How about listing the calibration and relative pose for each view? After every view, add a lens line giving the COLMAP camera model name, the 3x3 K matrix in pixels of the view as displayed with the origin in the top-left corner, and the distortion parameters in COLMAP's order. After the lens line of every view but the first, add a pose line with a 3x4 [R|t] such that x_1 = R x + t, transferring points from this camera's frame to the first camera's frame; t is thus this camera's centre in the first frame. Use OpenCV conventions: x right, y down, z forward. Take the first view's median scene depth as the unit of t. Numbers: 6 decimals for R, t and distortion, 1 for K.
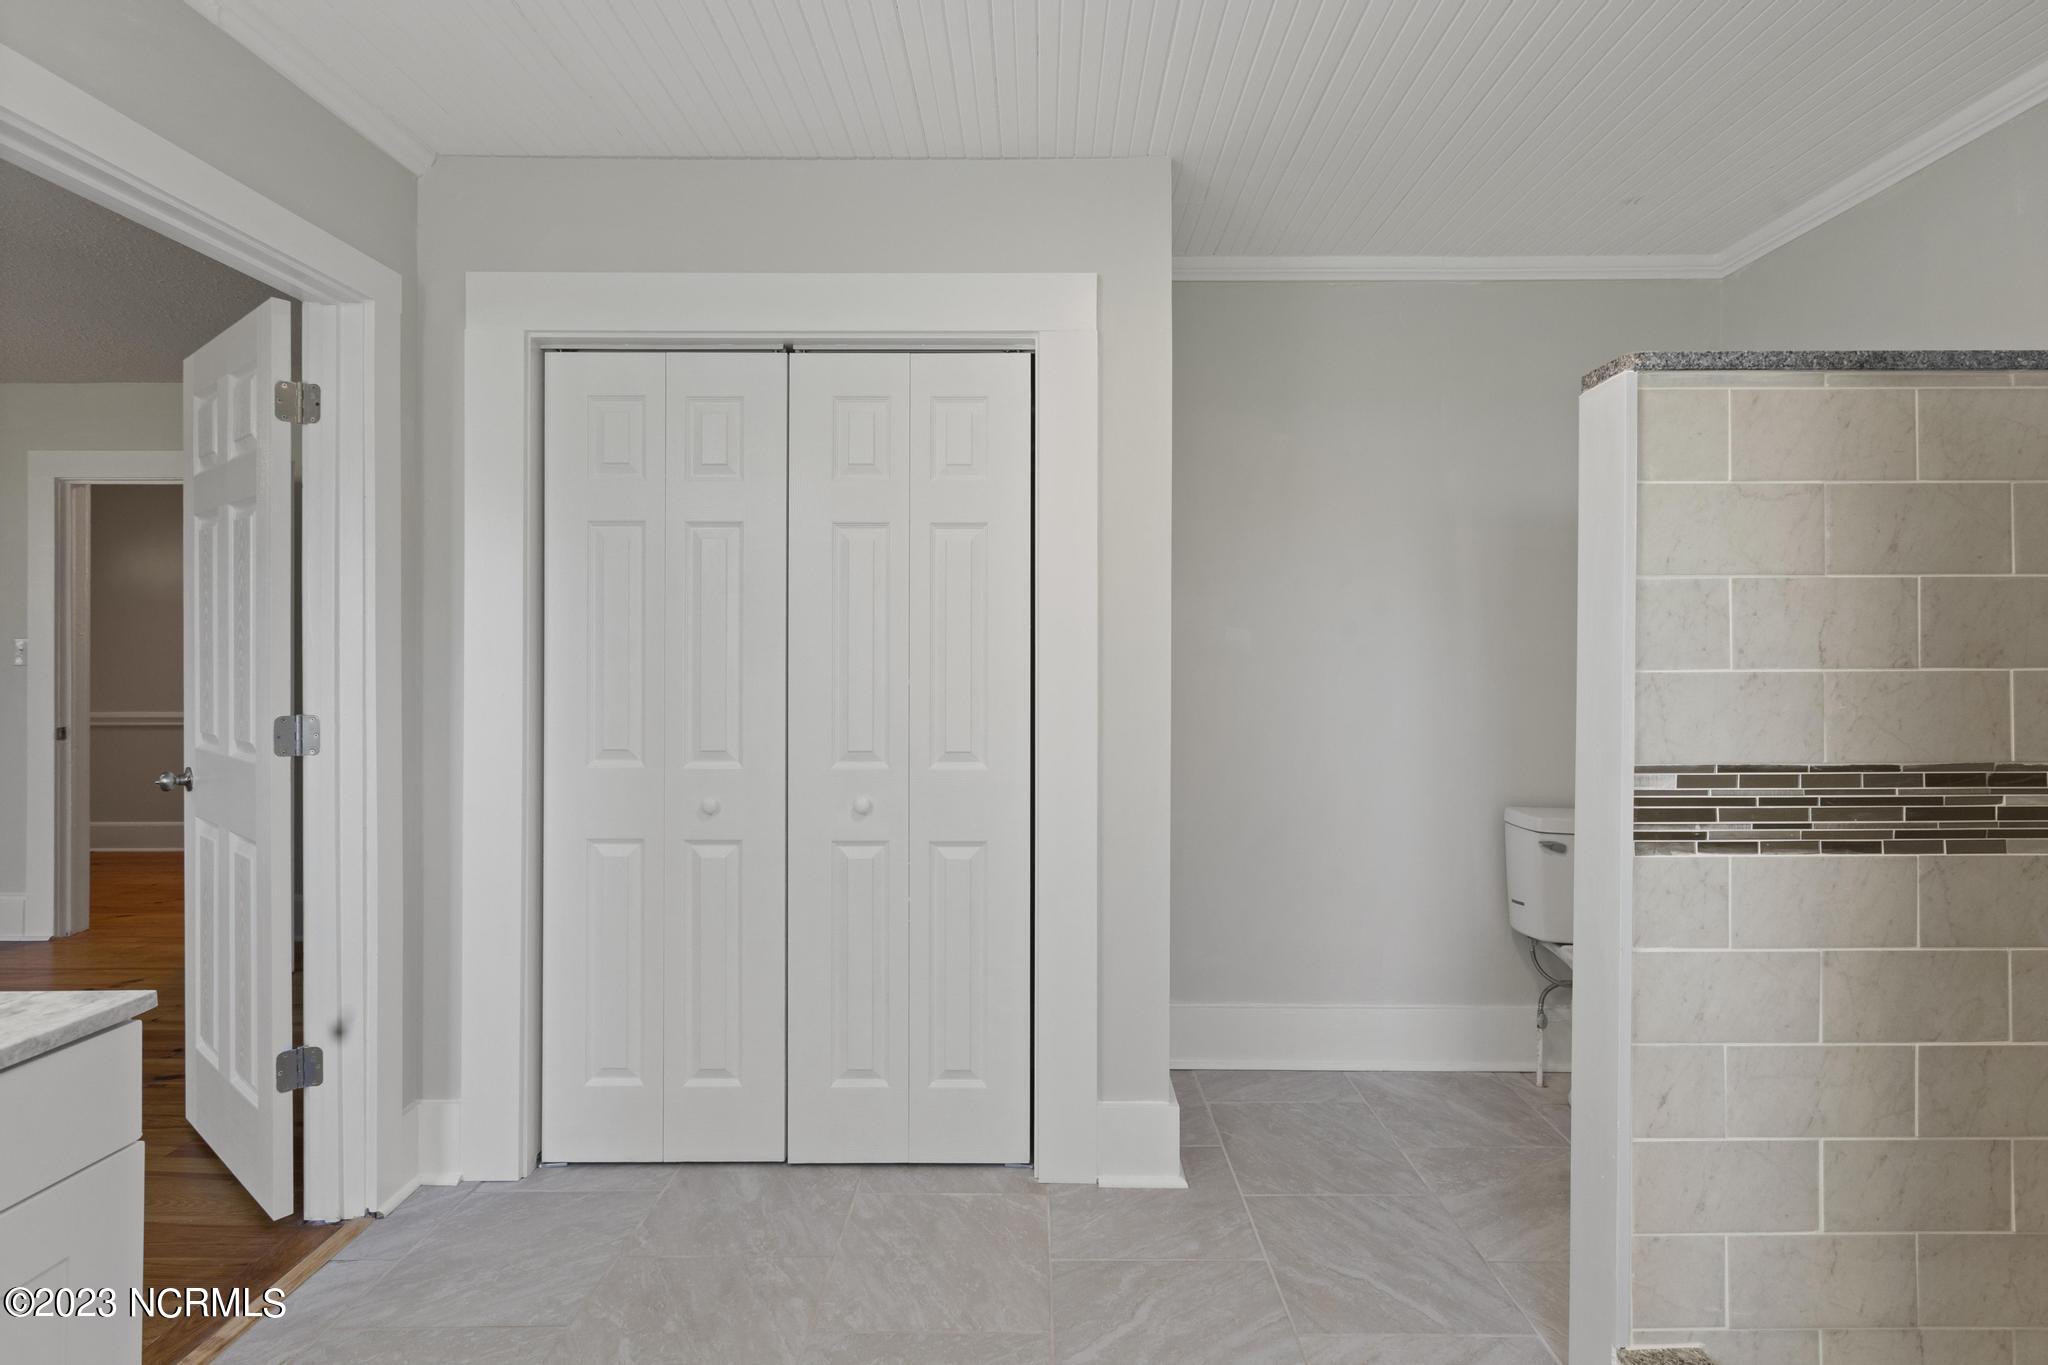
lens RADIAL K [[934.6, 0, 1051.8], [0, 934.6, 657.1], [0, 0, 1]] dist [0.001710, 0.000301]
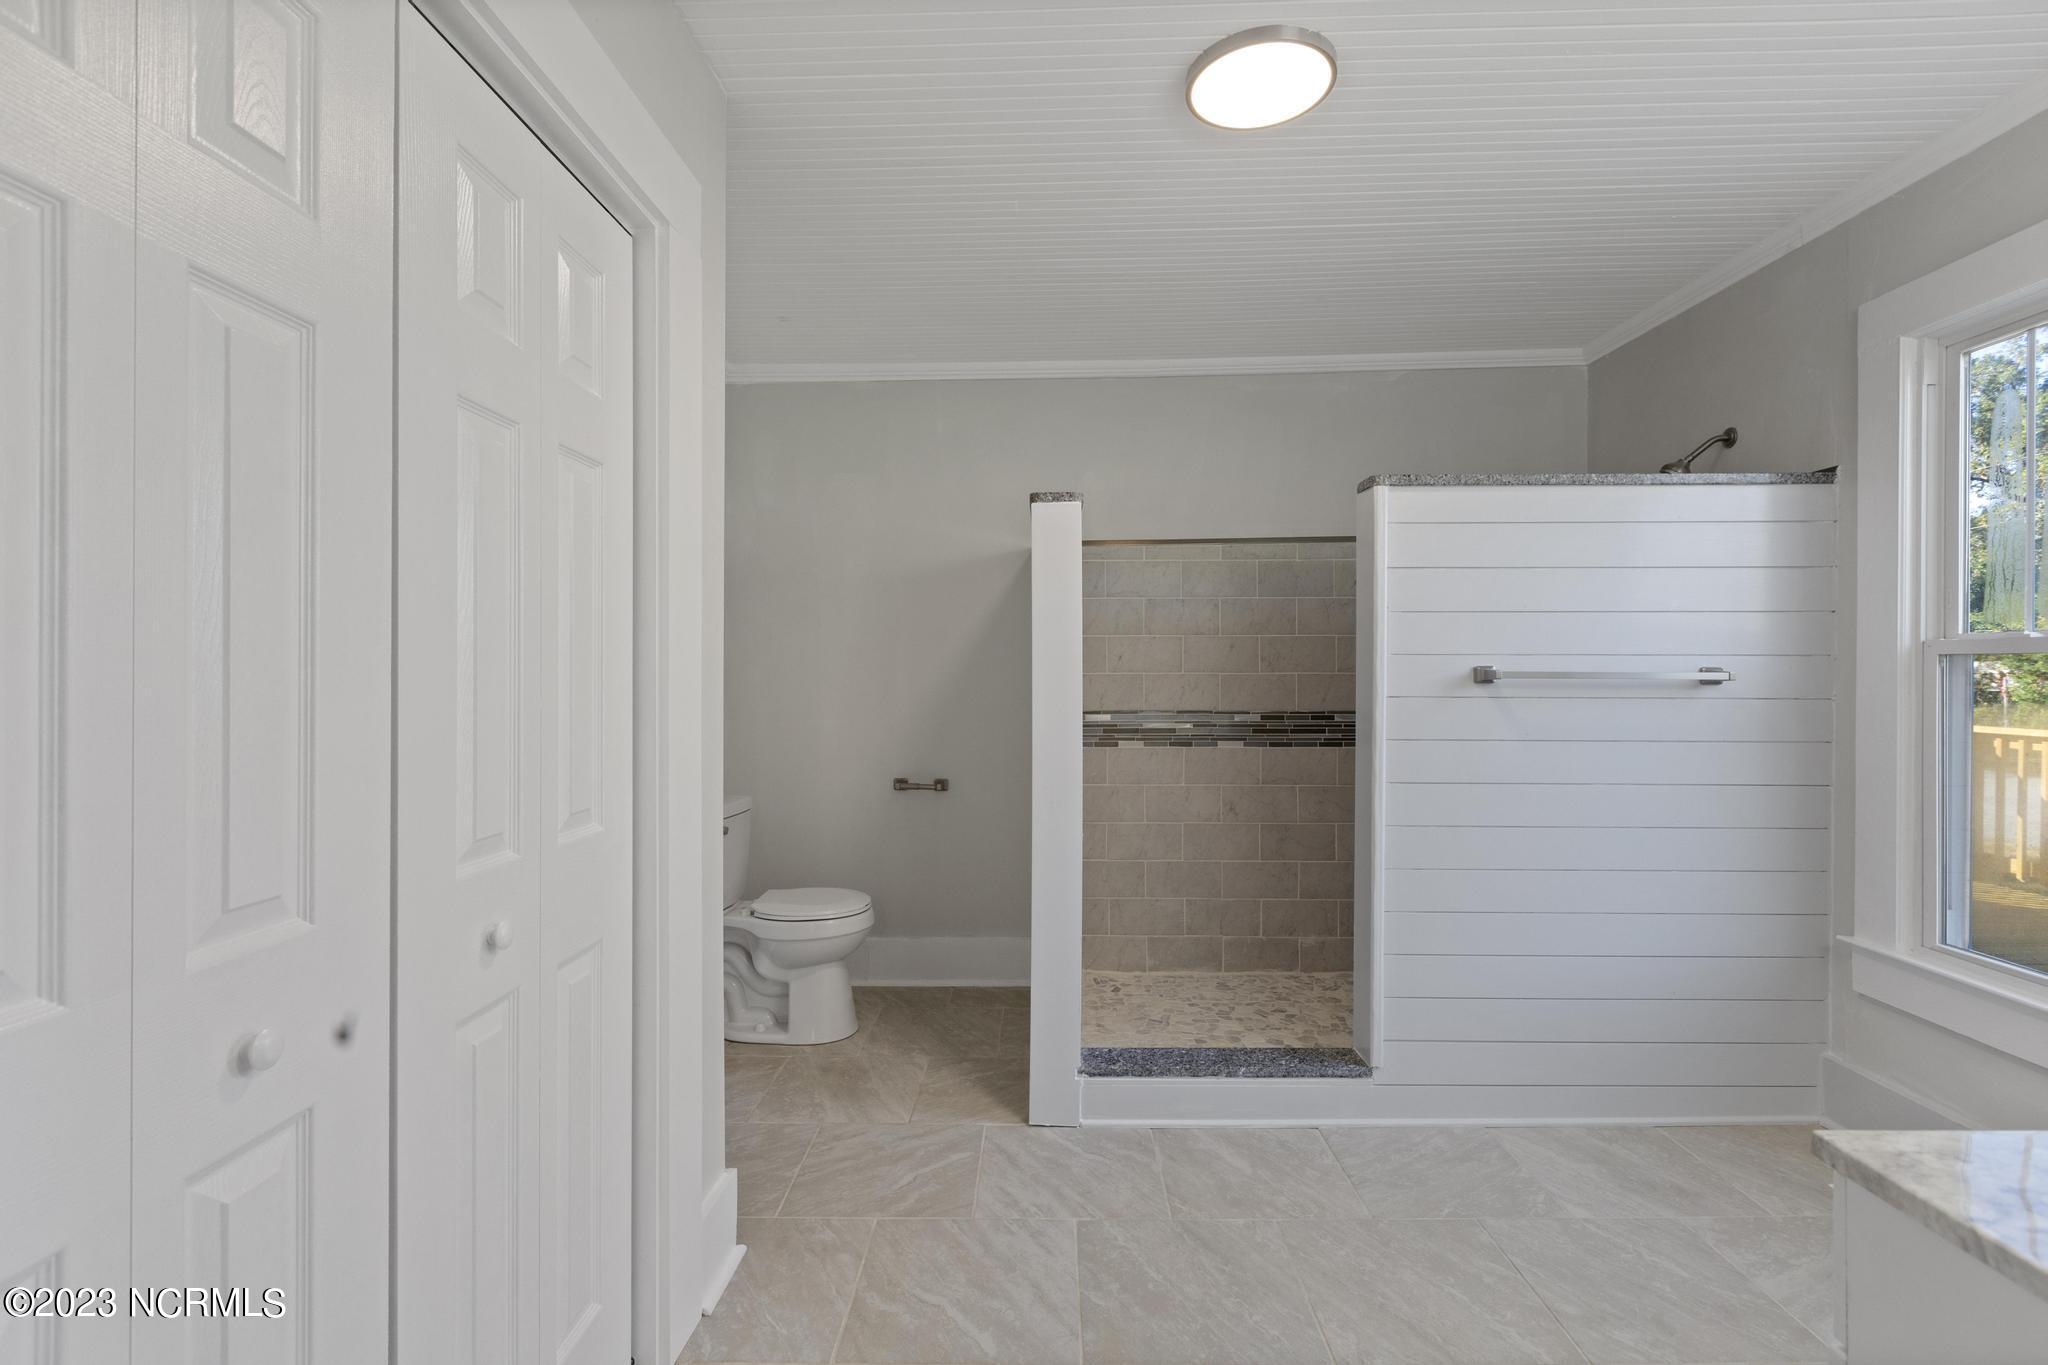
lens RADIAL K [[934.6, 0, 1029.9], [0, 934.6, 677.5], [0, 0, 1]] dist [0.001710, 0.000301]
pose [[0.030272, -0.004583, 0.999531, -0.856130], [-0.004971, 0.999976, 0.004735, 0.006968], [-0.999529, -0.005112, 0.030248, 0.794628]]
